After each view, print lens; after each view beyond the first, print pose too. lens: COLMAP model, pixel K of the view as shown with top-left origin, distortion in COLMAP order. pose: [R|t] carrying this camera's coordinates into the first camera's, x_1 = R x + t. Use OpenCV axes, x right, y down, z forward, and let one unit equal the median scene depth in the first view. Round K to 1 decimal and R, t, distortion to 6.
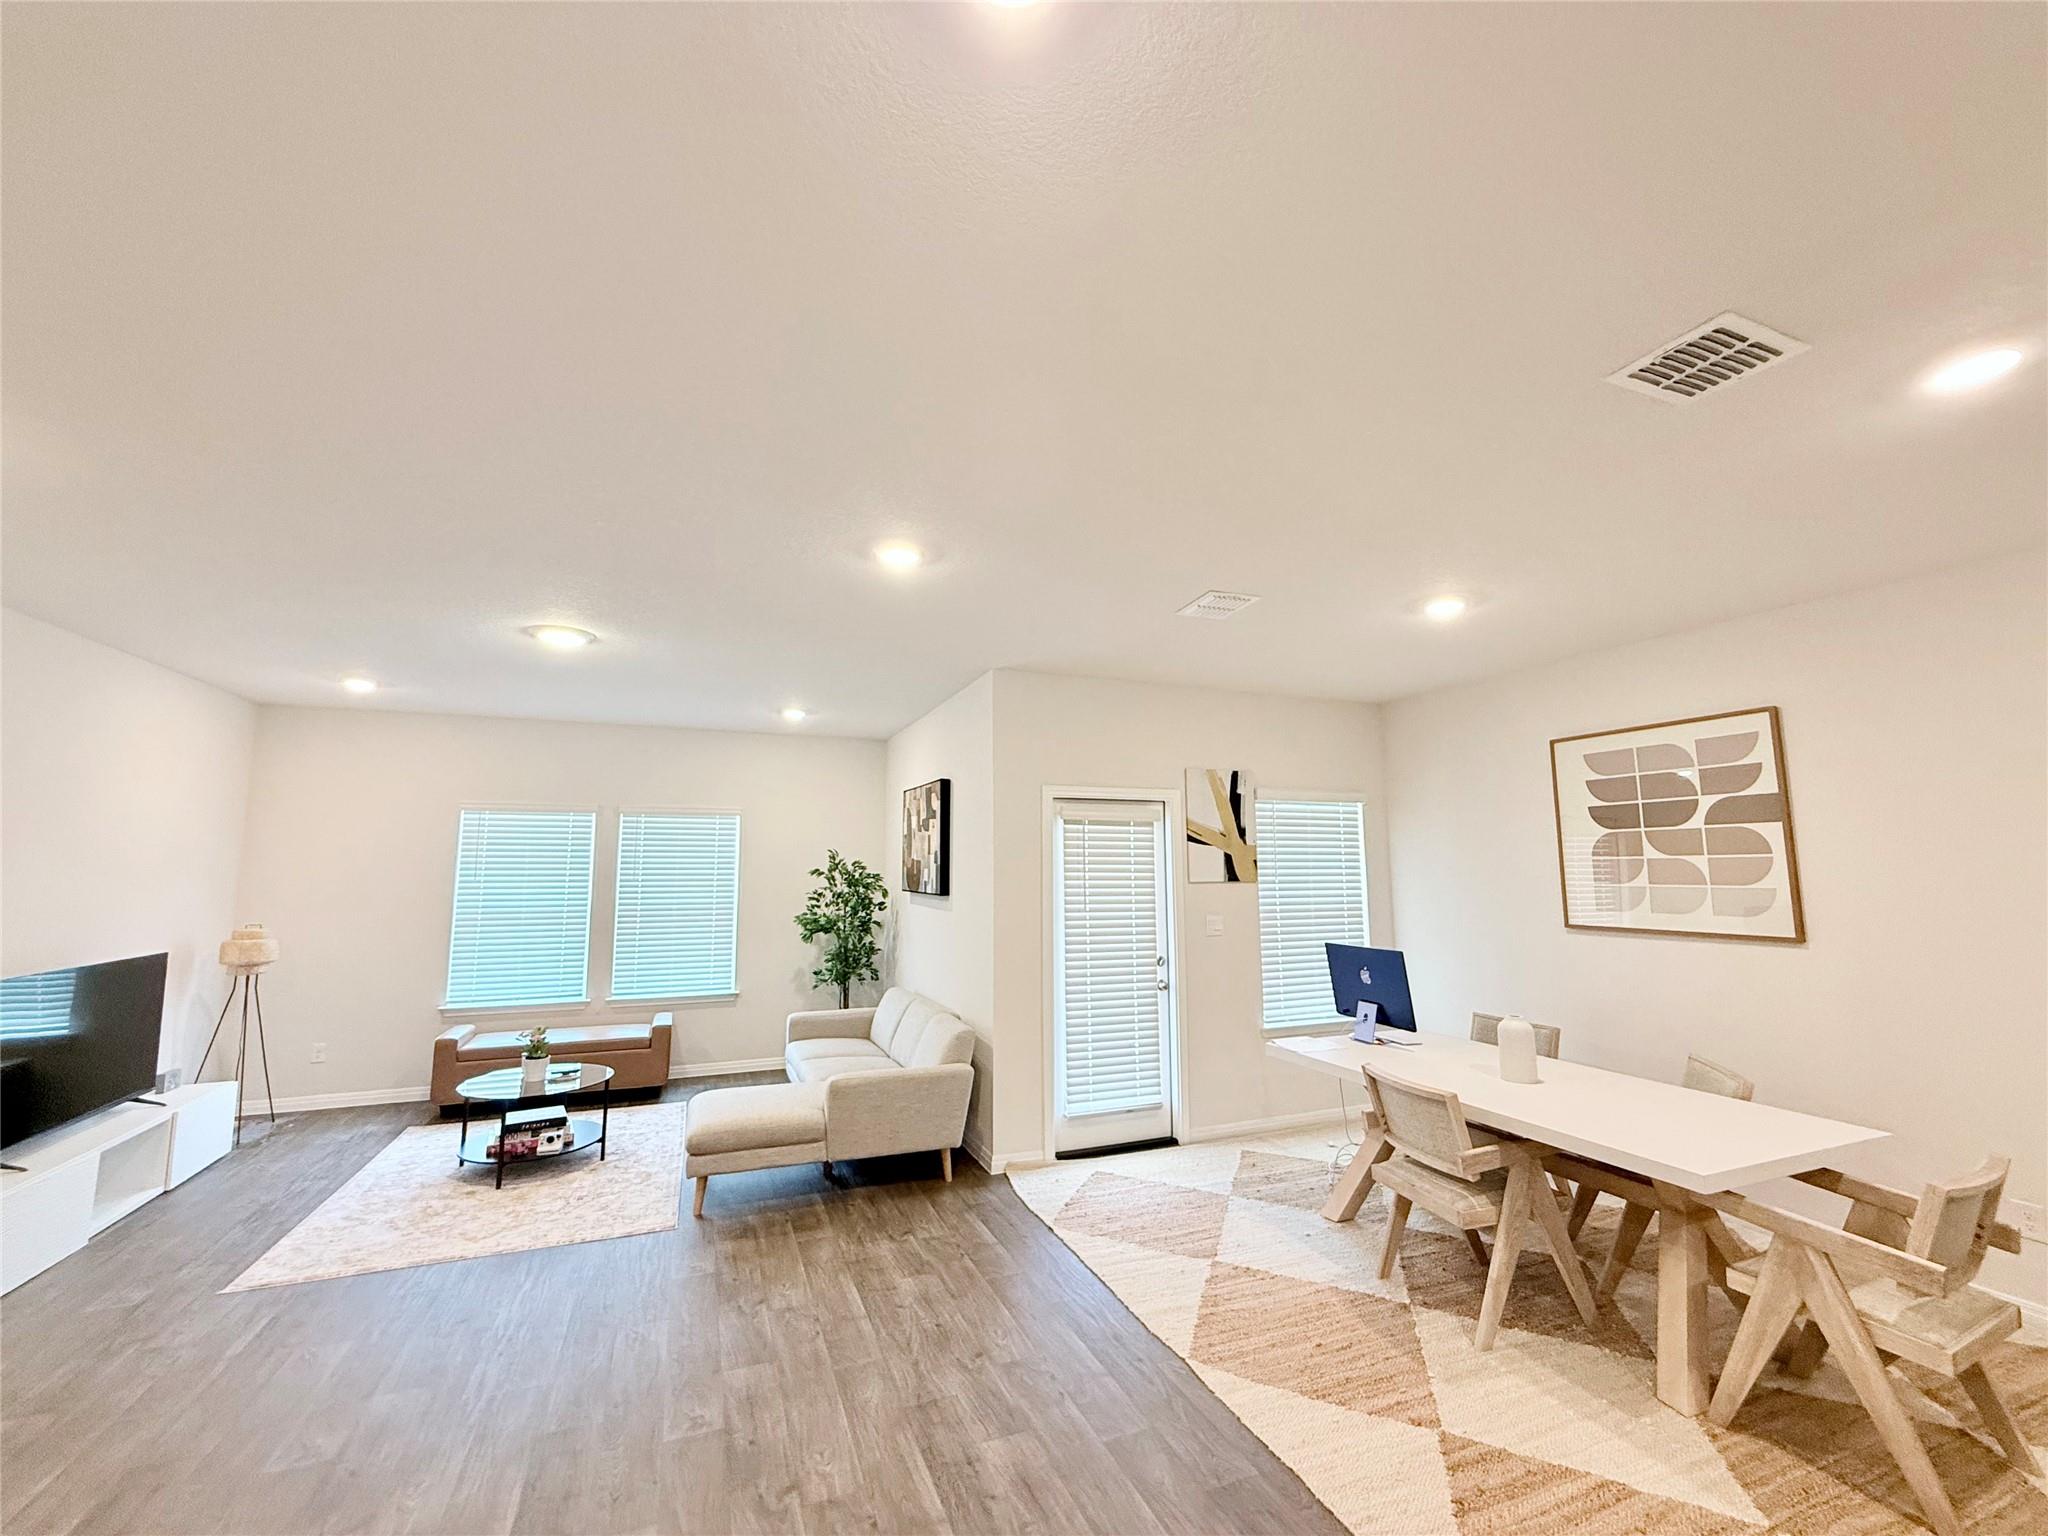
lens RADIAL K [[817.7, 0, 1020.2], [0, 817.7, 768.6], [0, 0, 1]] dist [-0.001268, 0.000646]
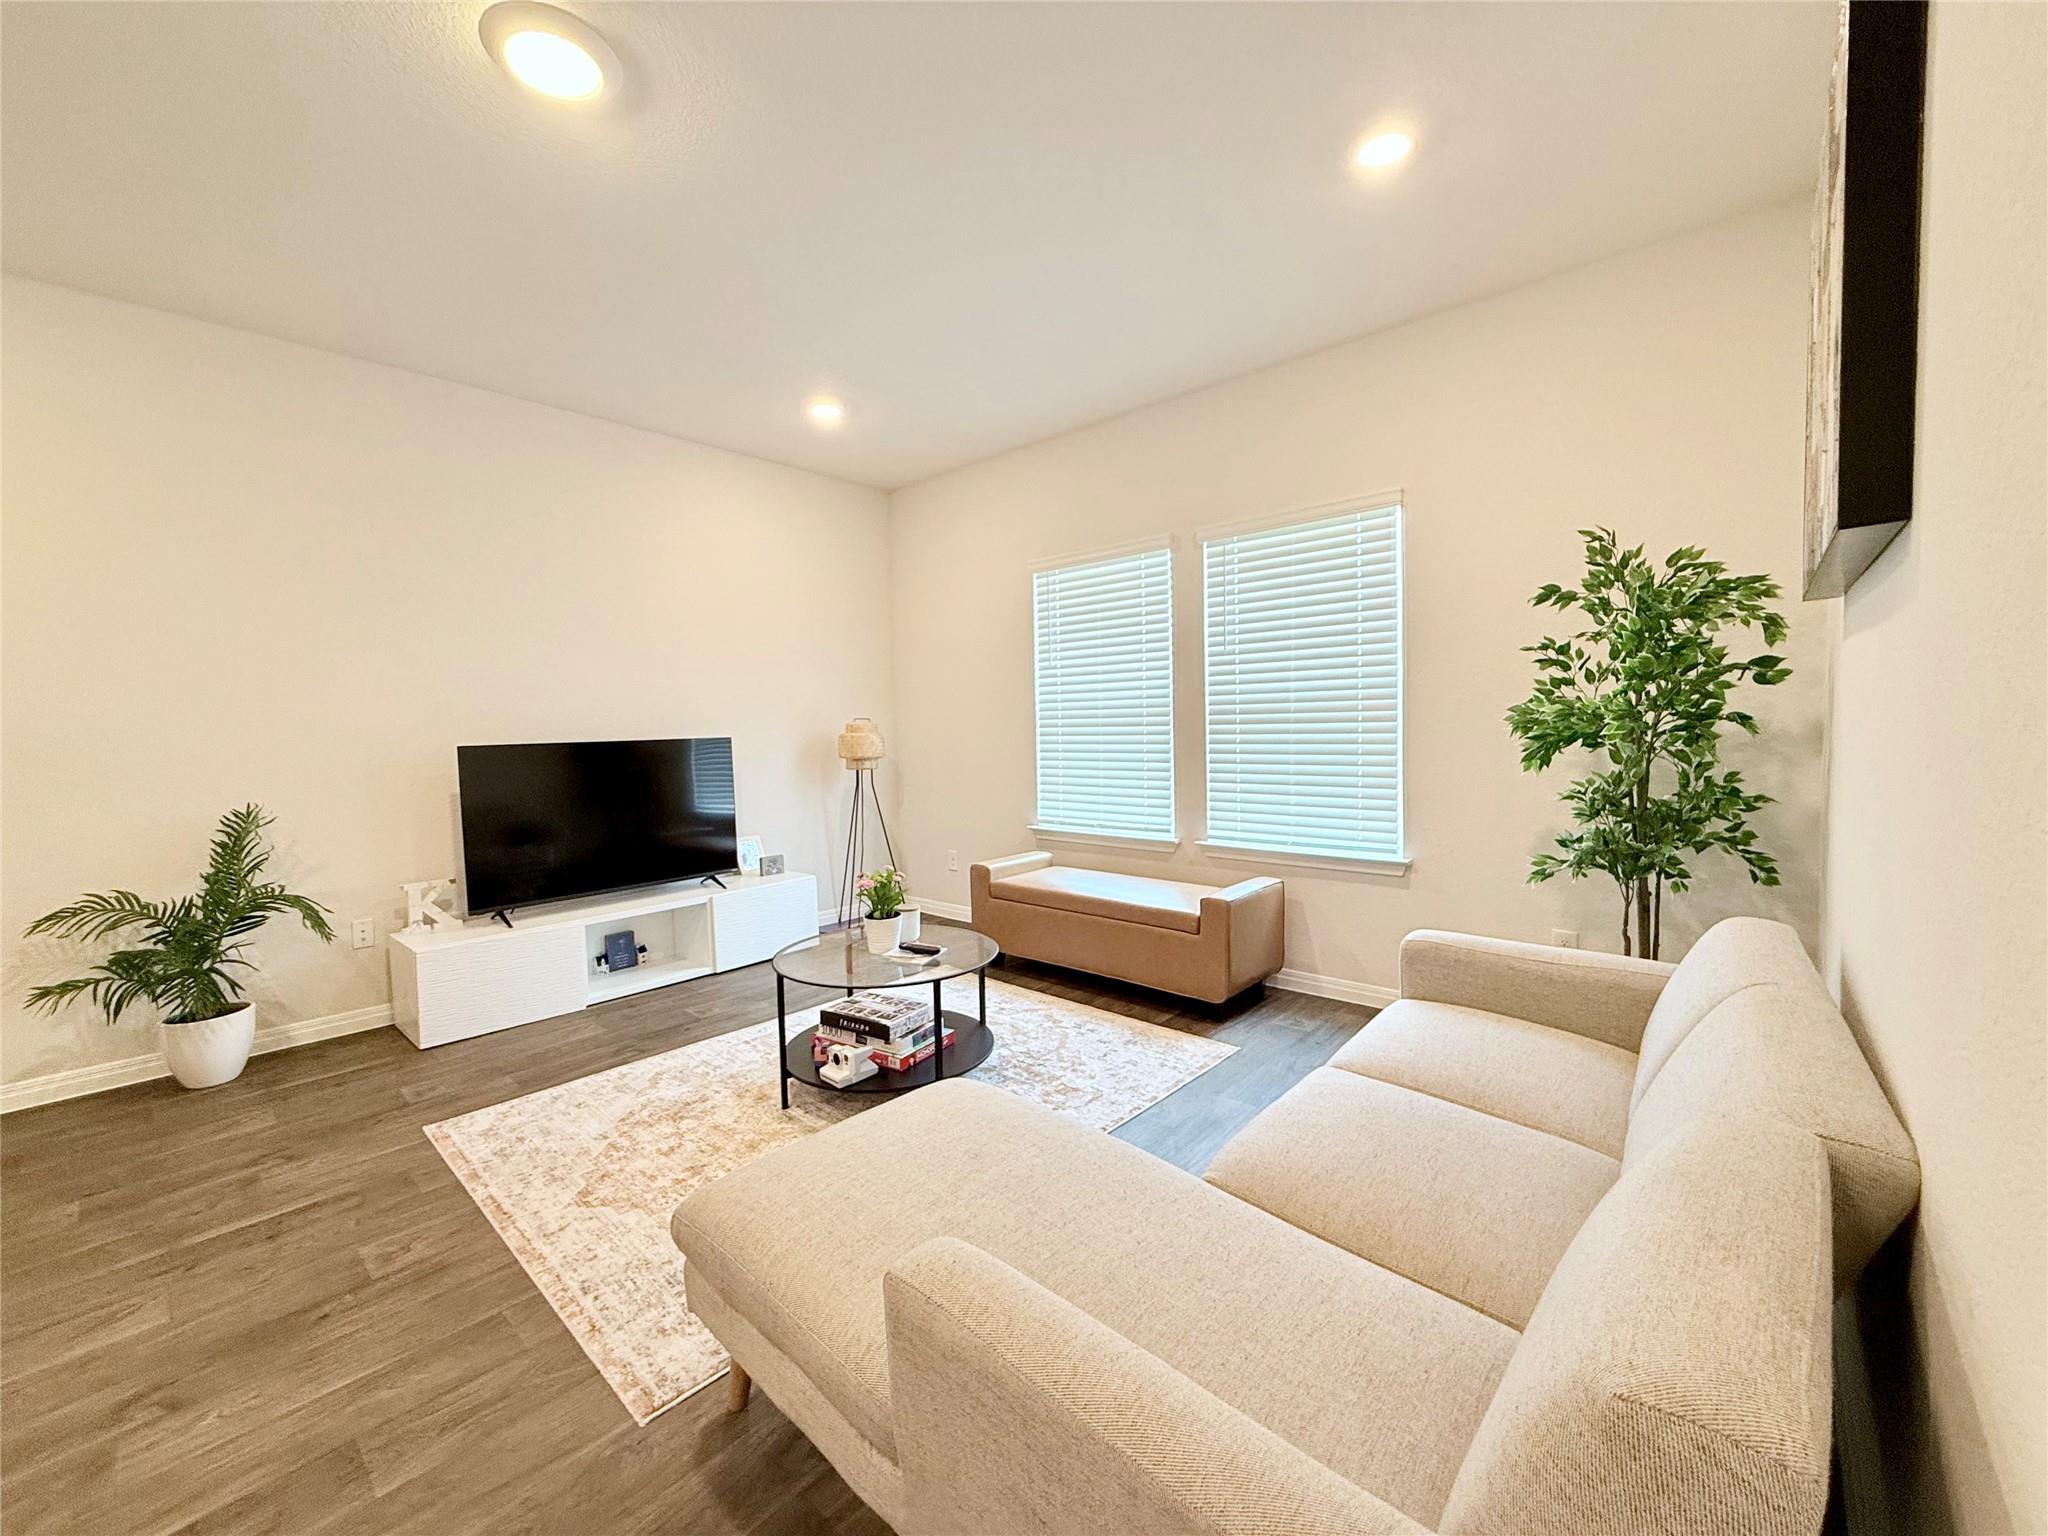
lens RADIAL K [[817.7, 0, 1021.1], [0, 817.7, 772.0], [0, 0, 1]] dist [-0.001268, 0.000646]
pose [[0.443192, 0.043918, -0.895350, -0.007059], [0.128981, 0.985282, 0.112174, 0.198622], [0.887099, -0.165198, 0.431004, 0.871222]]
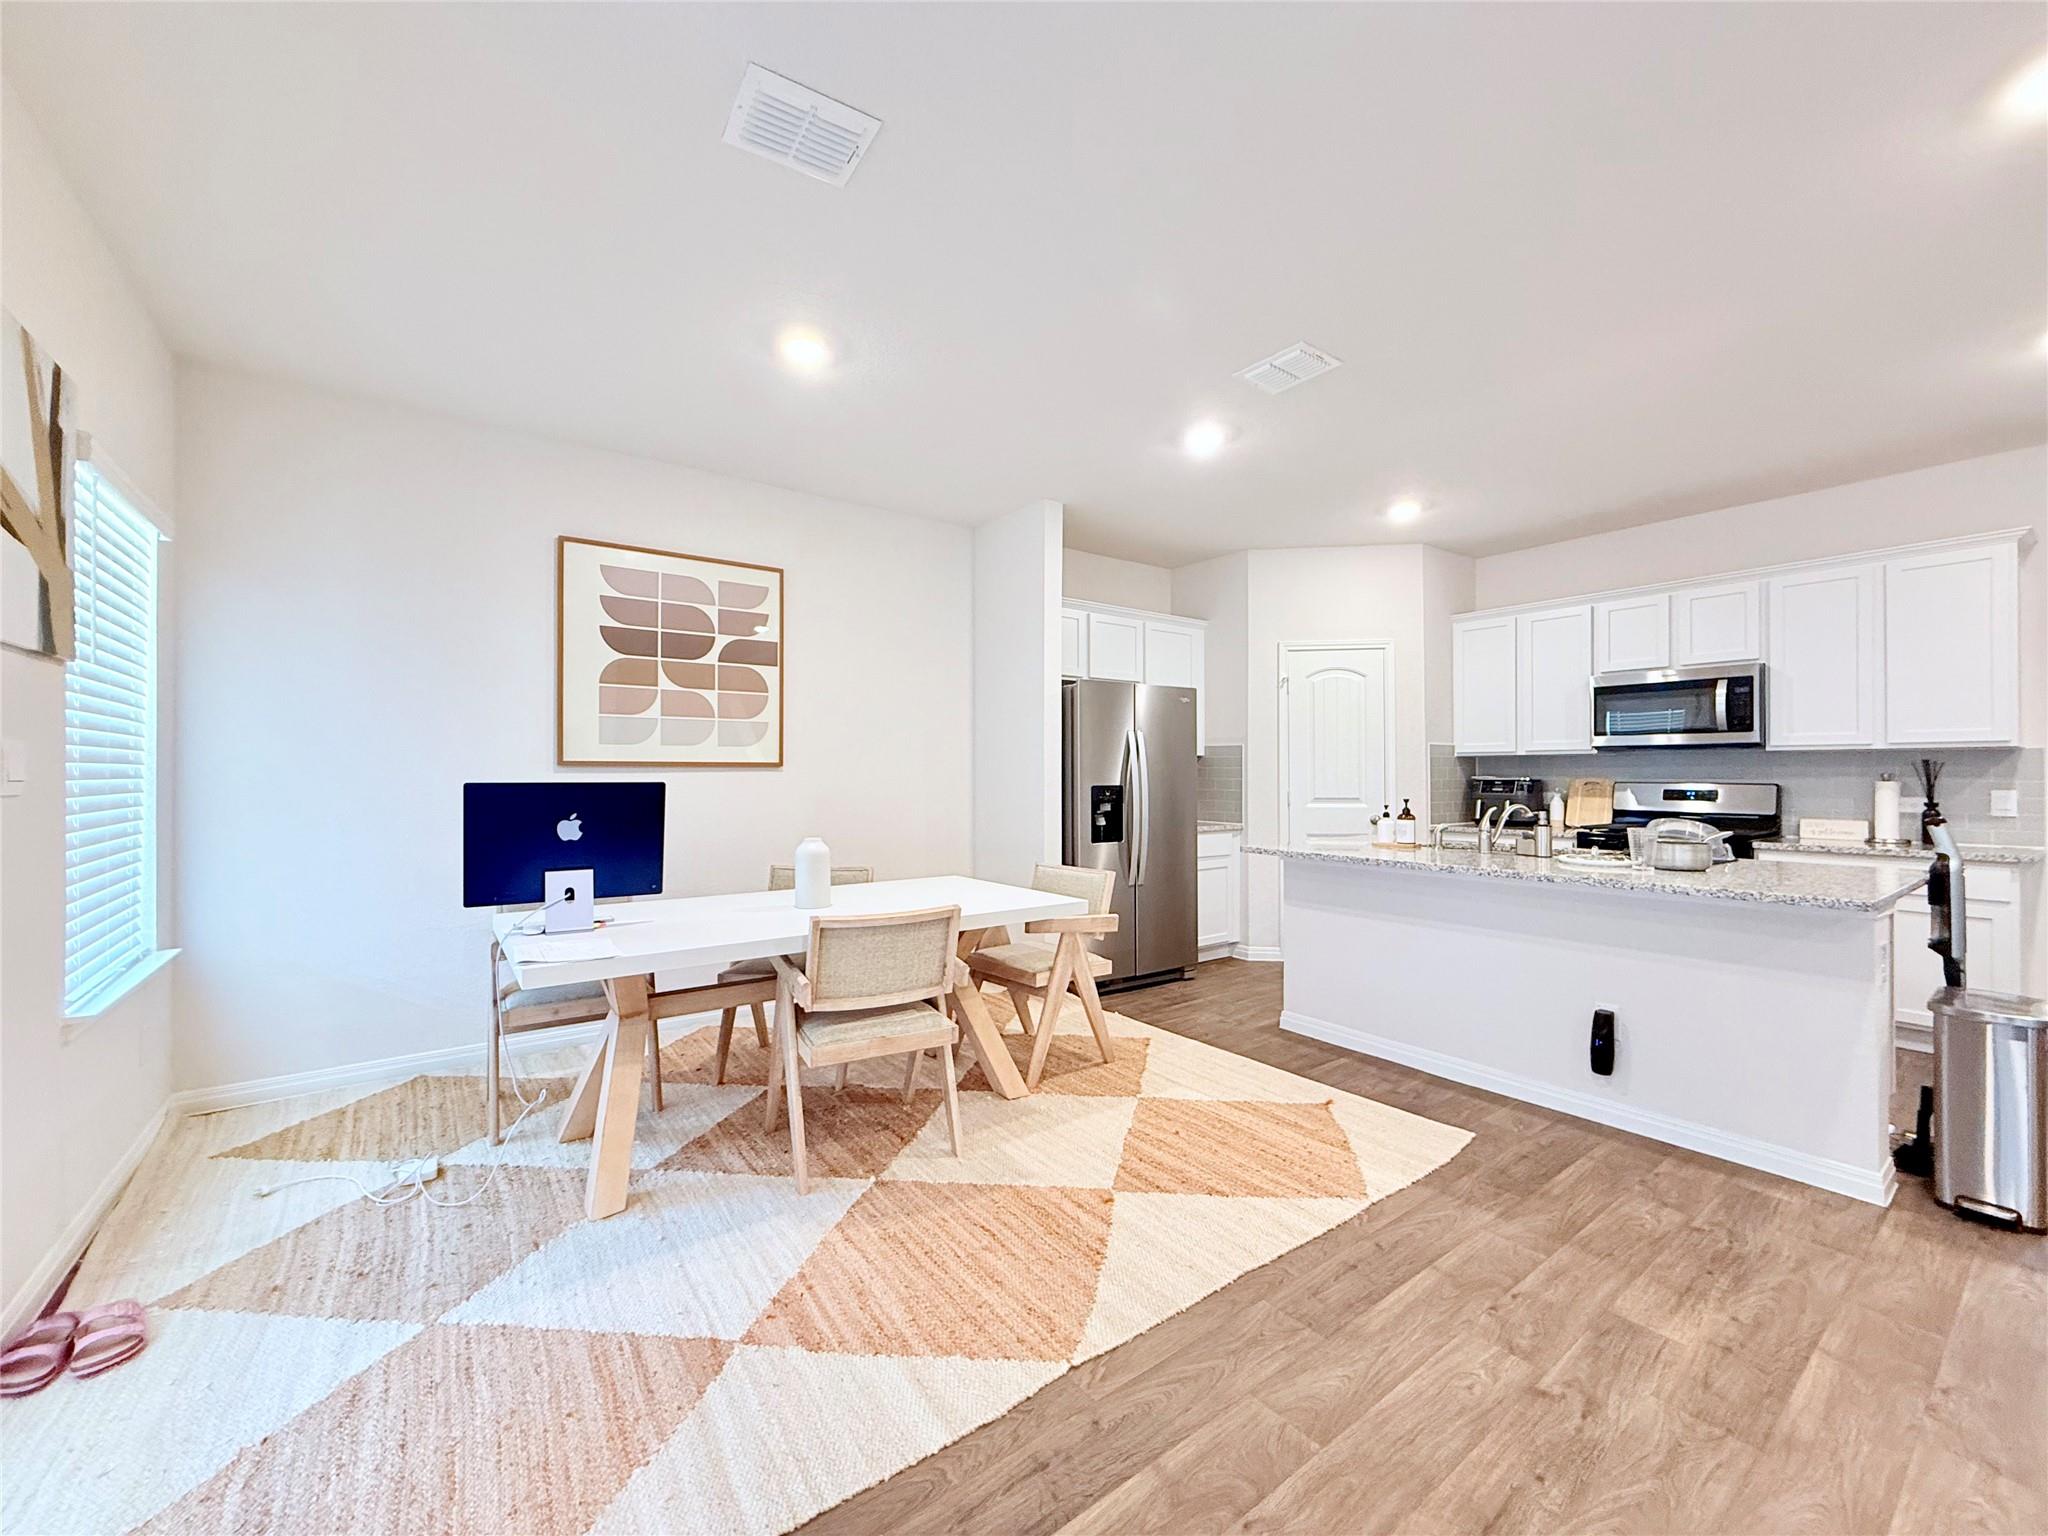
lens RADIAL K [[817.7, 0, 1019.9], [0, 817.7, 767.9], [0, 0, 1]] dist [-0.001268, 0.000646]
pose [[-0.254026, 0.008859, 0.967157, -0.248658], [-0.119280, 0.992038, -0.040417, 0.175837], [-0.959814, -0.125629, -0.250947, 0.764043]]
